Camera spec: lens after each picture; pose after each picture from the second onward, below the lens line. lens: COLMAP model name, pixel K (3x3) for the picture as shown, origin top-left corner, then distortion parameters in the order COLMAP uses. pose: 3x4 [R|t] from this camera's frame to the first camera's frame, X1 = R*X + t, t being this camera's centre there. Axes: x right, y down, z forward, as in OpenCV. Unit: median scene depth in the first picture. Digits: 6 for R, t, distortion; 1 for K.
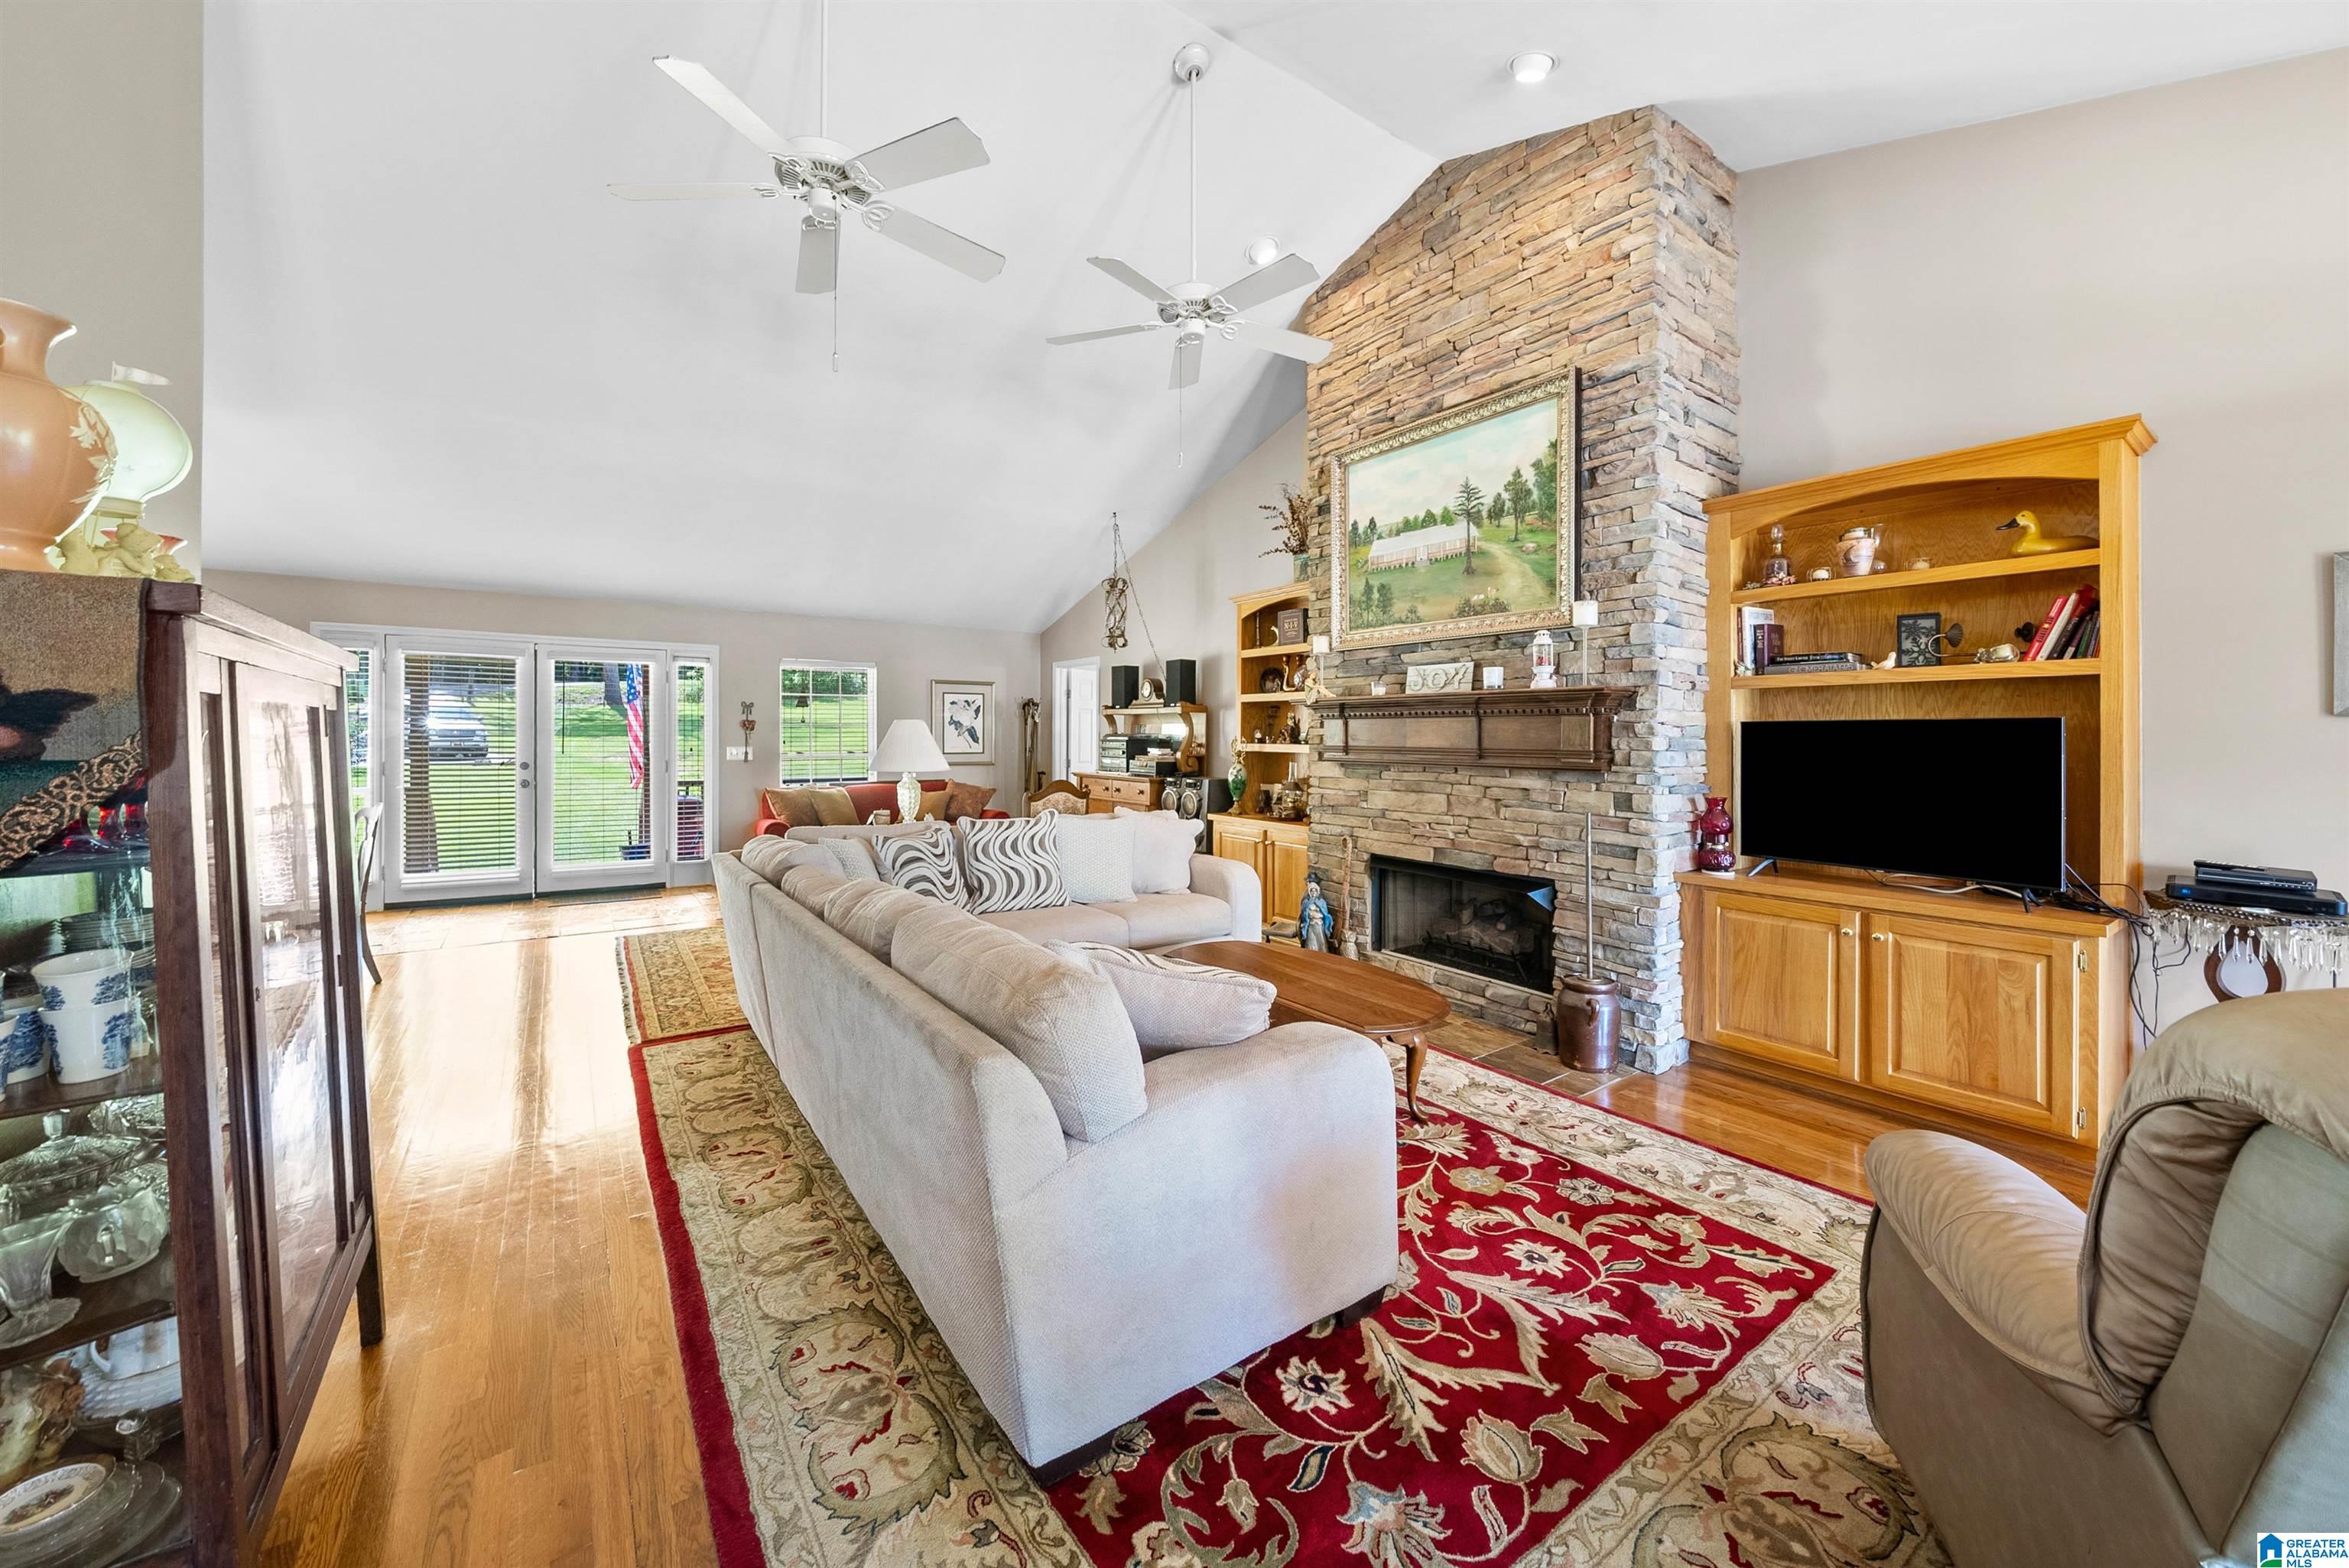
lens RADIAL K [[878.4, 0, 1177.0], [0, 878.4, 731.2], [0, 0, 1]] dist [-0.001057, -0.000100]
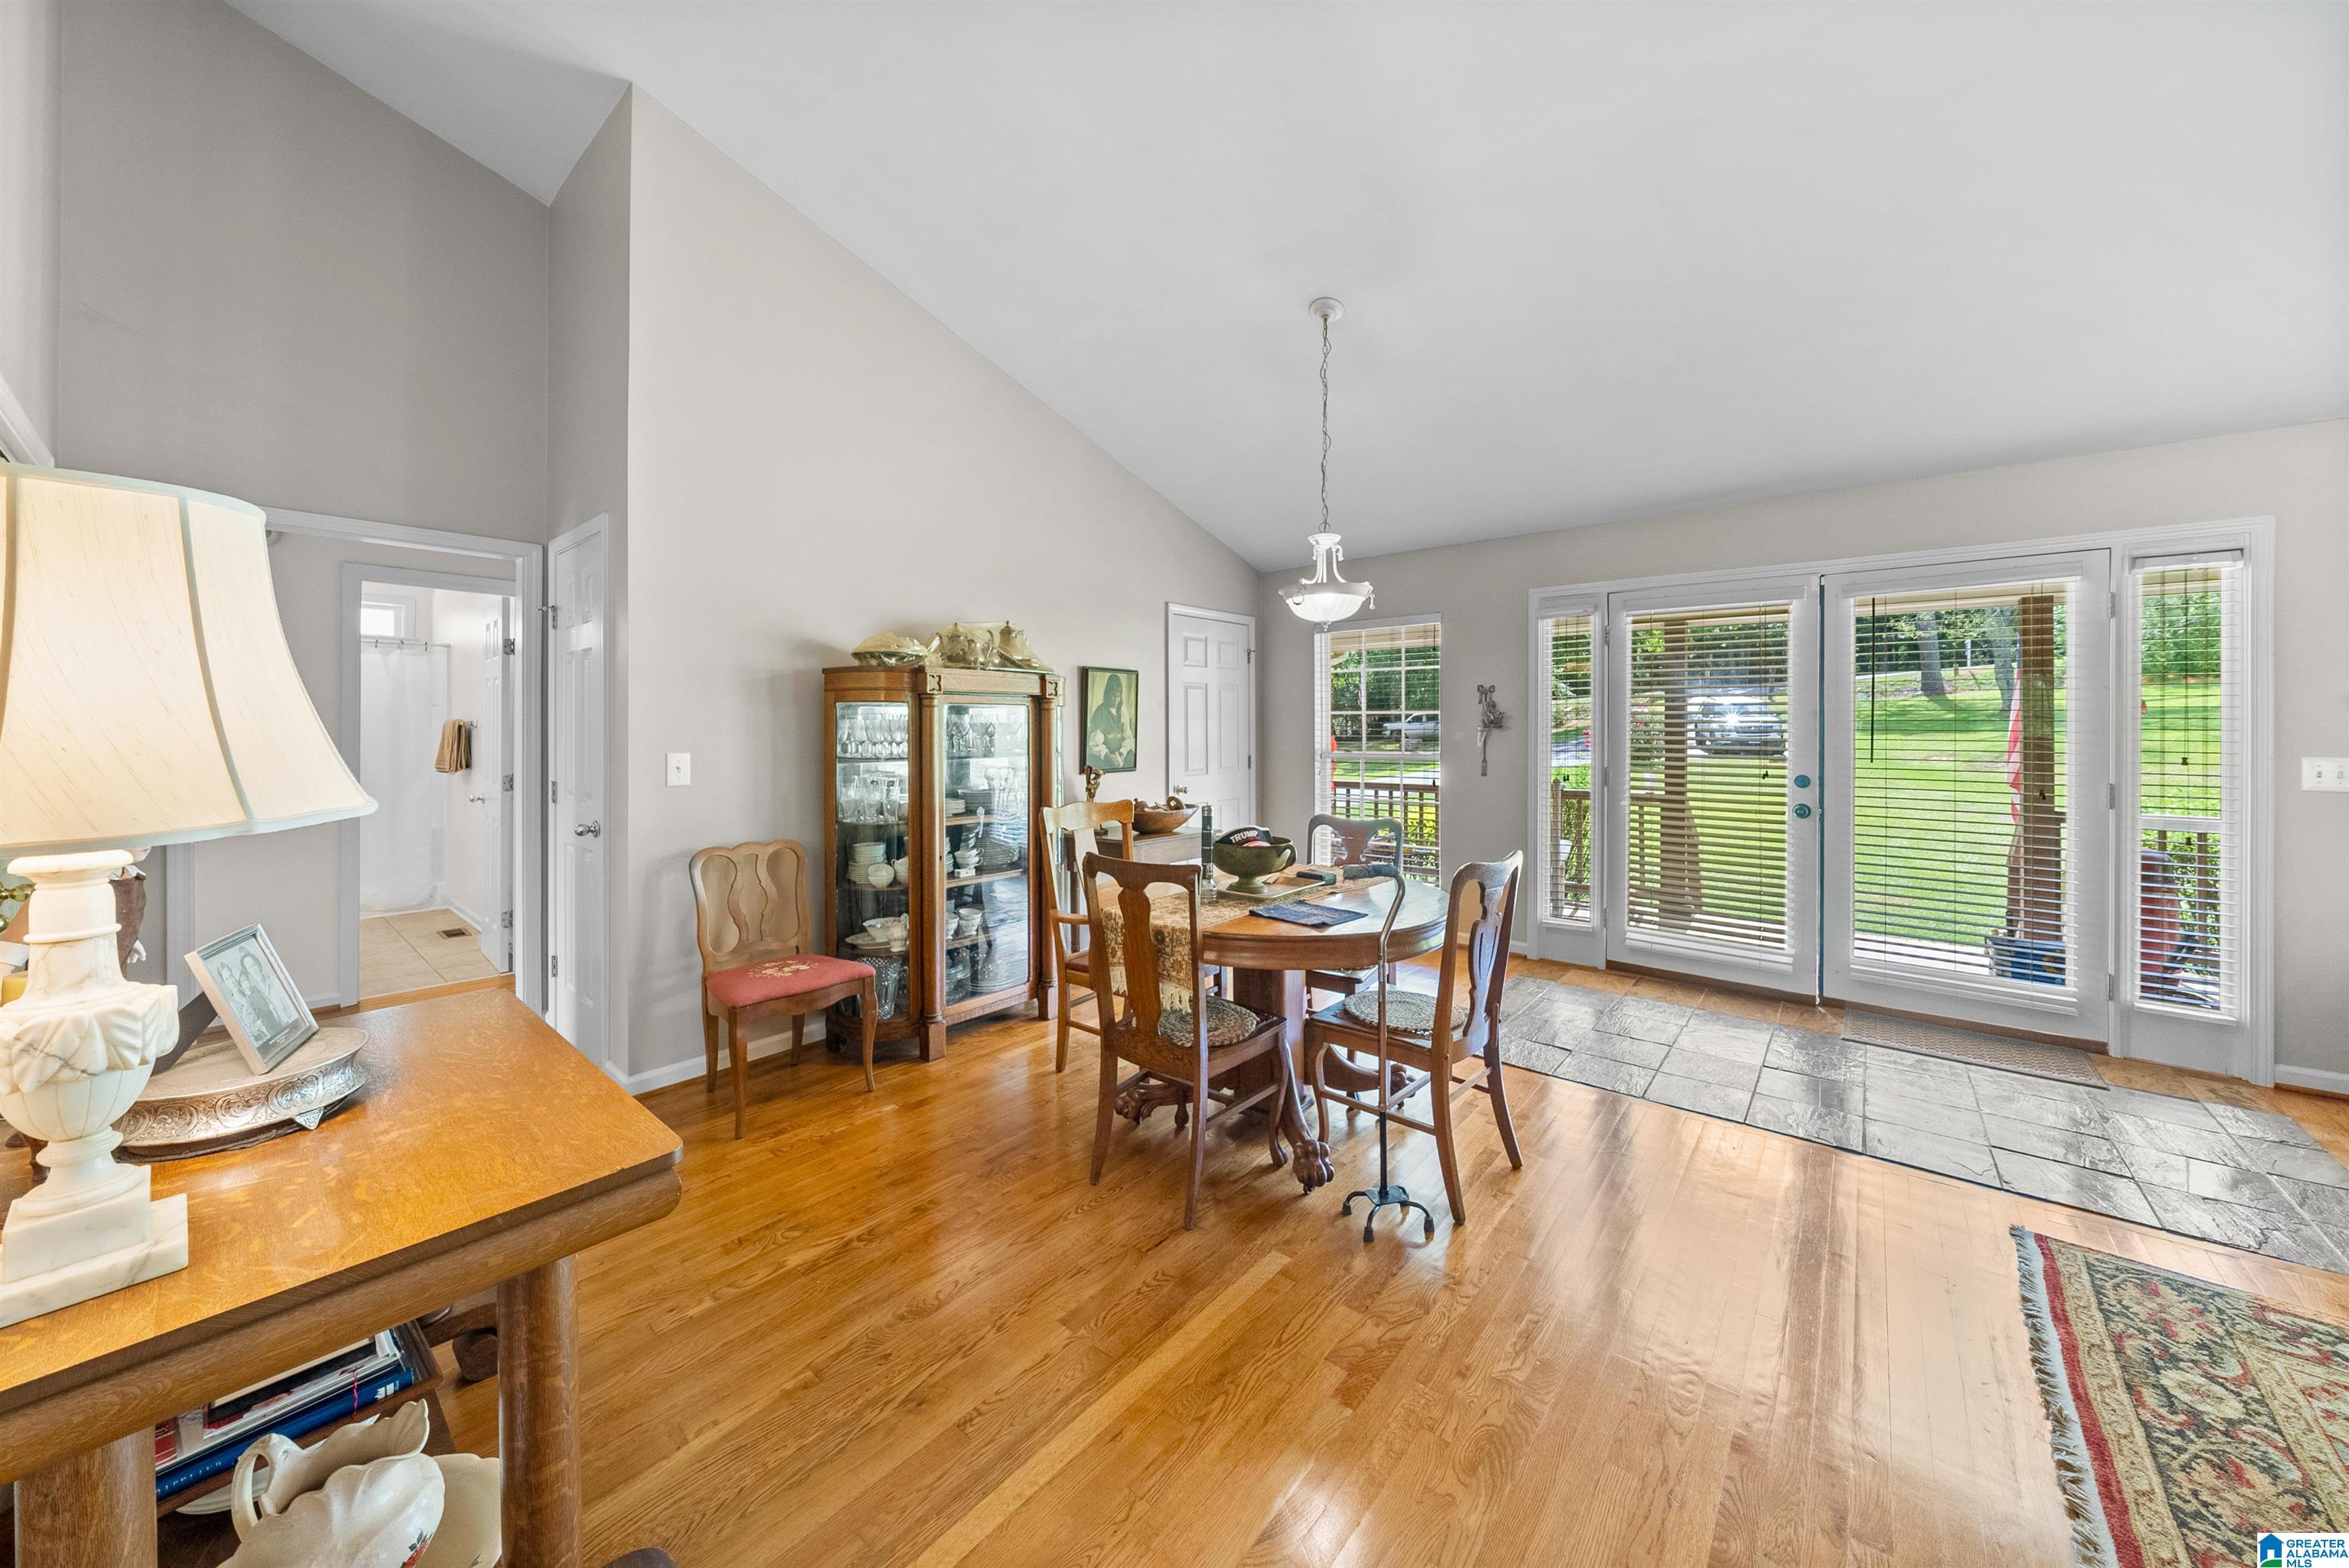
lens RADIAL K [[814.3, 0, 1166.3], [0, 814.3, 735.8], [0, 0, 1]] dist [-0.000065, -0.000034]
pose [[0.247290, 0.004693, -0.968930, -0.311196], [0.001693, 0.999985, 0.005275, 0.005004], [0.968940, -0.002945, 0.247279, 0.440781]]
